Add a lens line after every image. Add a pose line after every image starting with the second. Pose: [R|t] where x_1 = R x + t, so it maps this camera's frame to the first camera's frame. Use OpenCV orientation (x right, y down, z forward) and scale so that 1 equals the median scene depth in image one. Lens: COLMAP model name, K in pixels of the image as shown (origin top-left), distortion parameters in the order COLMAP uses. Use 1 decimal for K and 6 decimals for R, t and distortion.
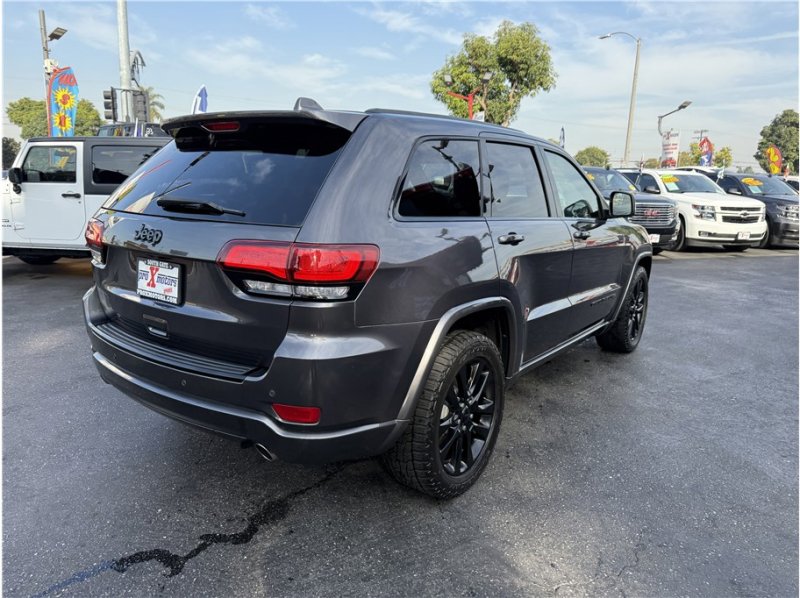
lens RADIAL K [[564.1, 0, 396.3], [0, 564.1, 303.6], [0, 0, 1]] dist [0.020310, -0.021544]
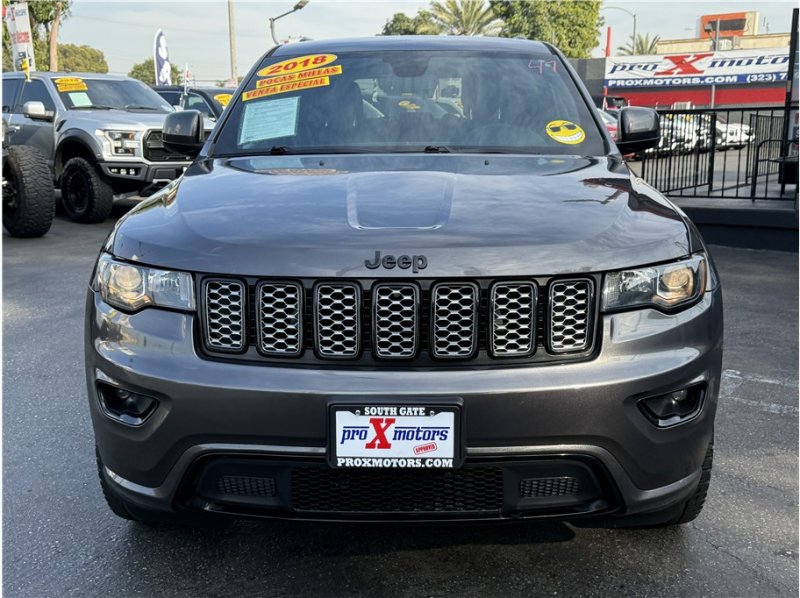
lens RADIAL K [[878.3, 0, 400.4], [0, 878.3, 304.8], [0, 0, 1]] dist [0.022252, 0.000000]
pose [[0.830036, -0.147953, 0.537726, -0.139283], [0.146908, 0.988121, 0.045108, 0.019200], [-0.538013, 0.041555, 0.841912, -0.078113]]
